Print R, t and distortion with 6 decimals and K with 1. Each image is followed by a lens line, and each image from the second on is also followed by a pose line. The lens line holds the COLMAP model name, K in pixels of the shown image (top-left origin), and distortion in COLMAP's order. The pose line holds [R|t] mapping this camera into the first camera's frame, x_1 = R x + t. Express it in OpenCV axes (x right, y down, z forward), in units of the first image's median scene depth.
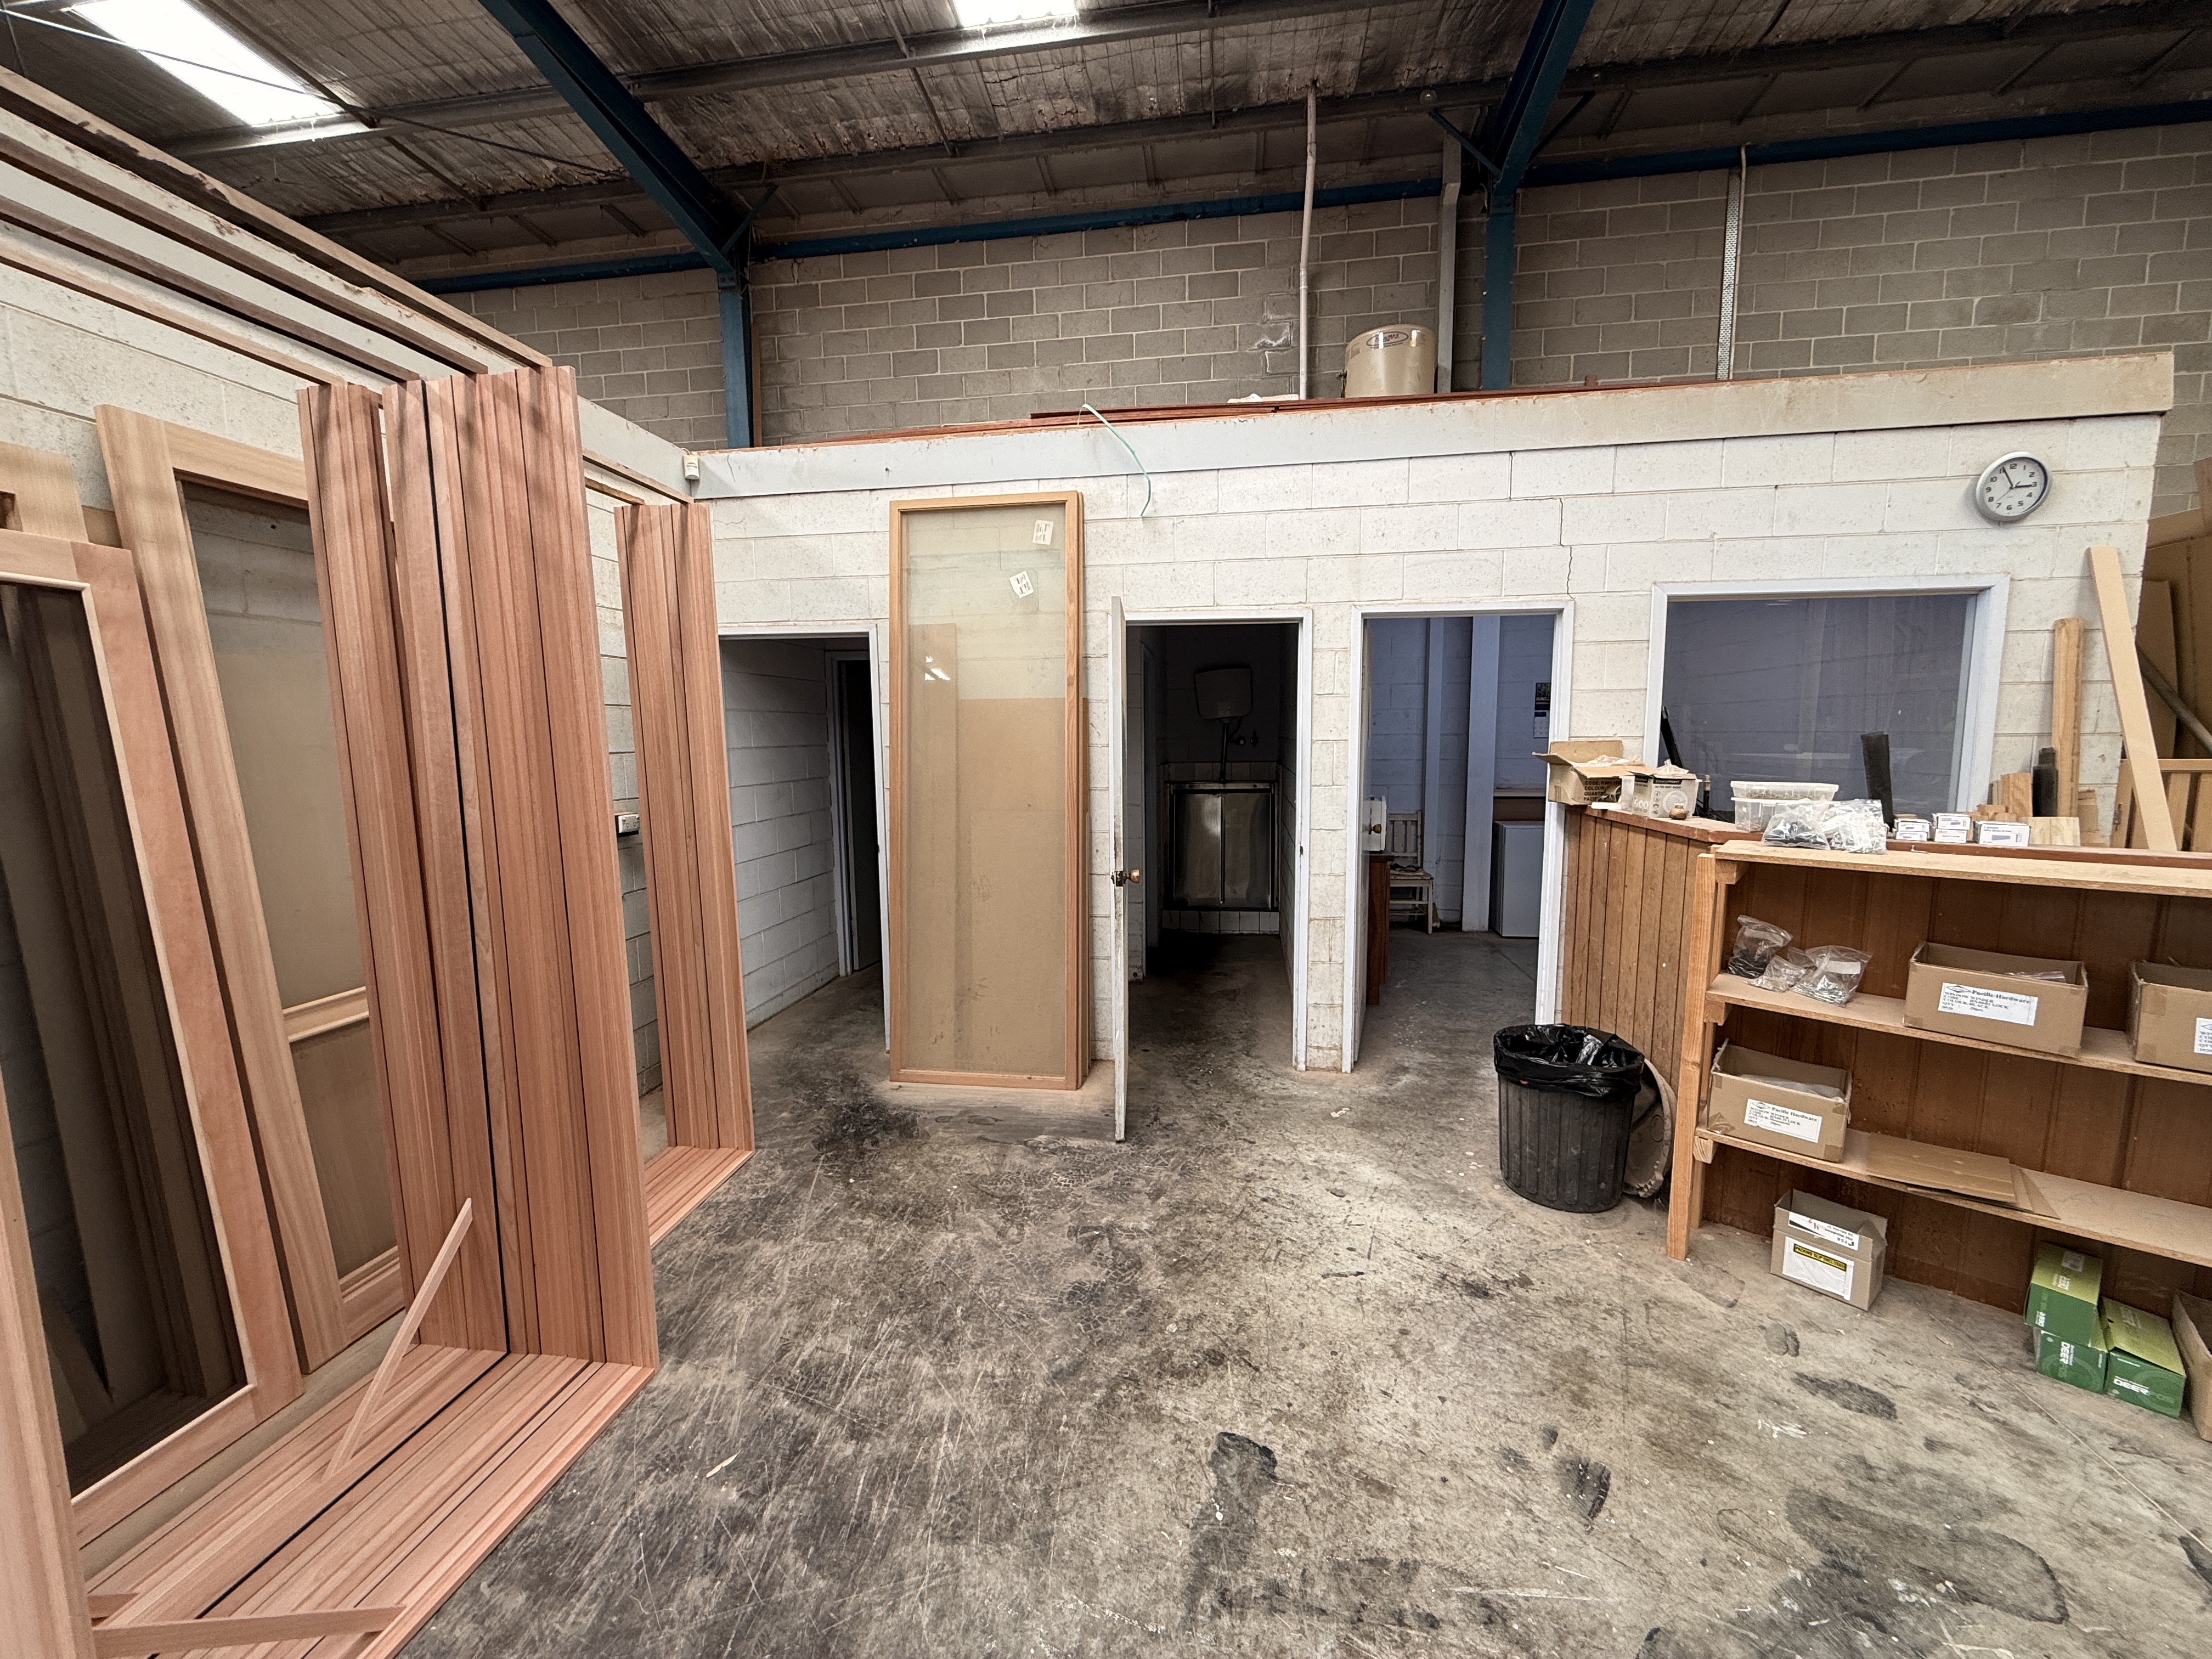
lens RADIAL K [[877.5, 0, 1095.0], [0, 877.5, 829.9], [0, 0, 1]] dist [-0.000561, 0.000006]
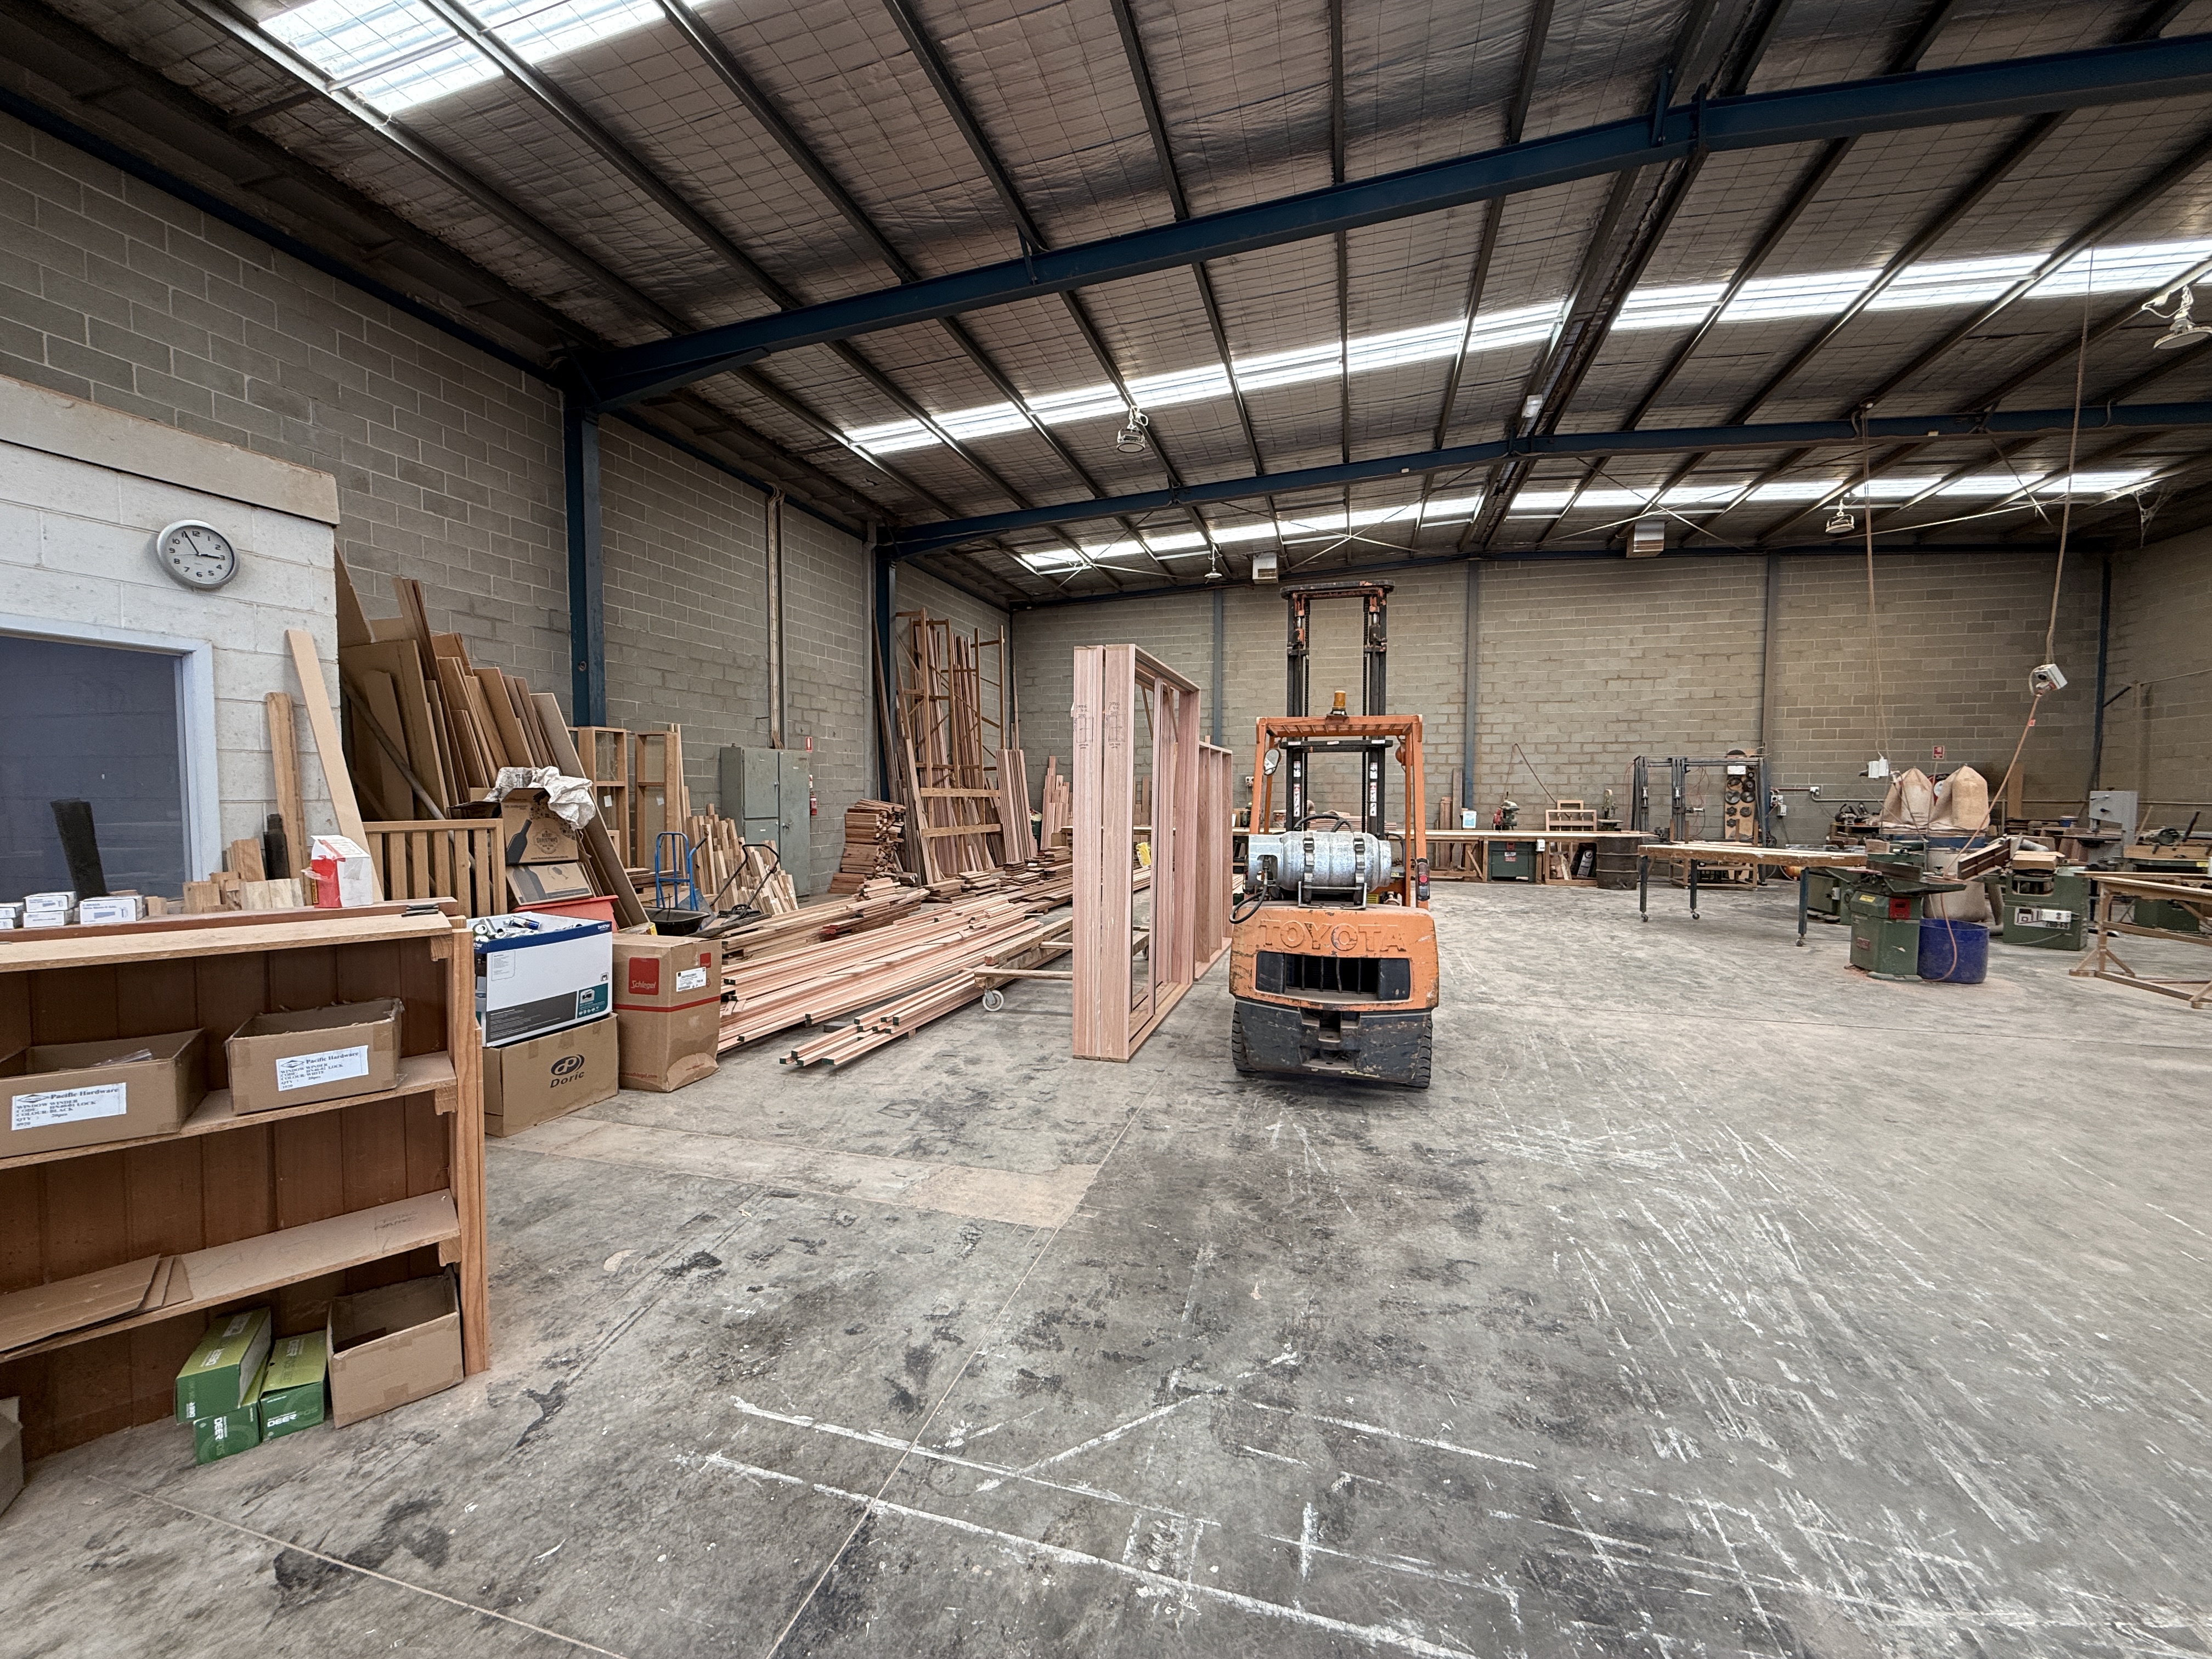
lens RADIAL K [[879.3, 0, 1099.5], [0, 879.3, 831.0], [0, 0, 1]] dist [0.000858, 0.000059]
pose [[0.131096, -0.036901, 0.990683, 0.176388], [0.108417, 0.993847, 0.022672, 0.009429], [-0.985424, 0.104434, 0.134290, -0.109103]]
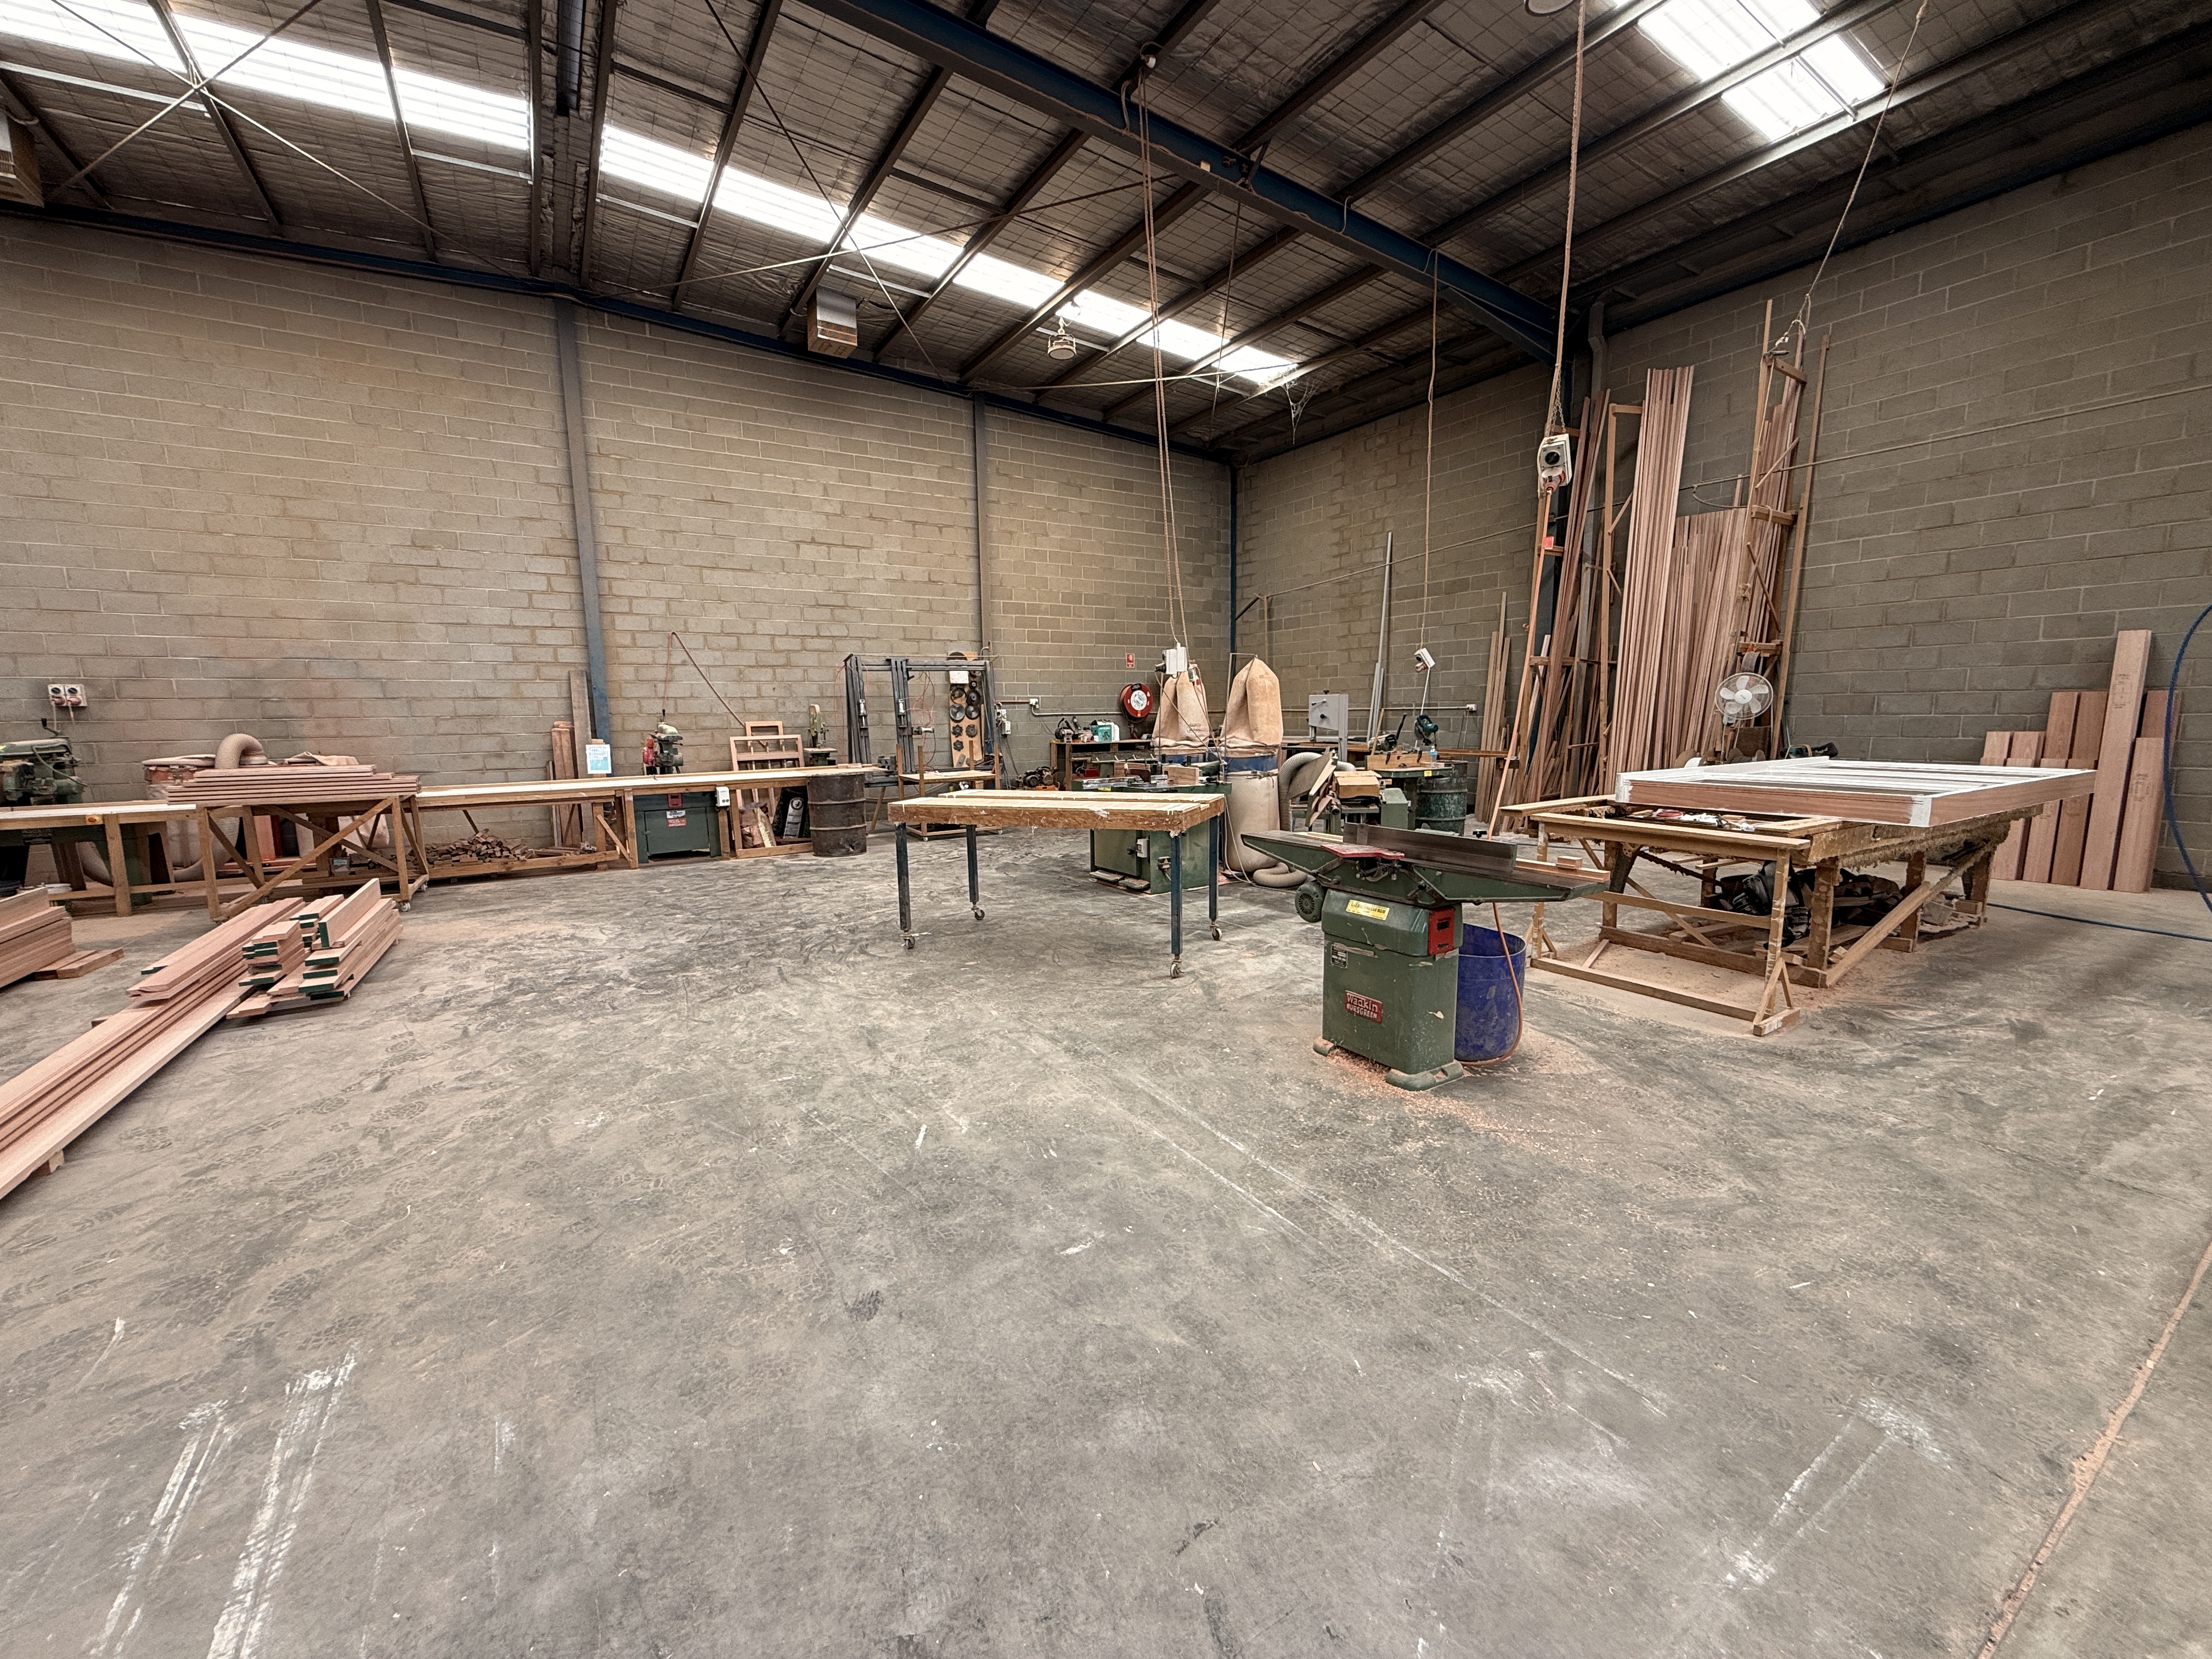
lens RADIAL K [[879.3, 0, 1099.5], [0, 879.3, 831.0], [0, 0, 1]] dist [0.000858, 0.000059]
pose [[-0.653581, -0.081519, 0.752453, 0.572016], [0.108714, 0.973762, 0.199924, 0.031111], [-0.749008, 0.212469, -0.627570, -0.263818]]
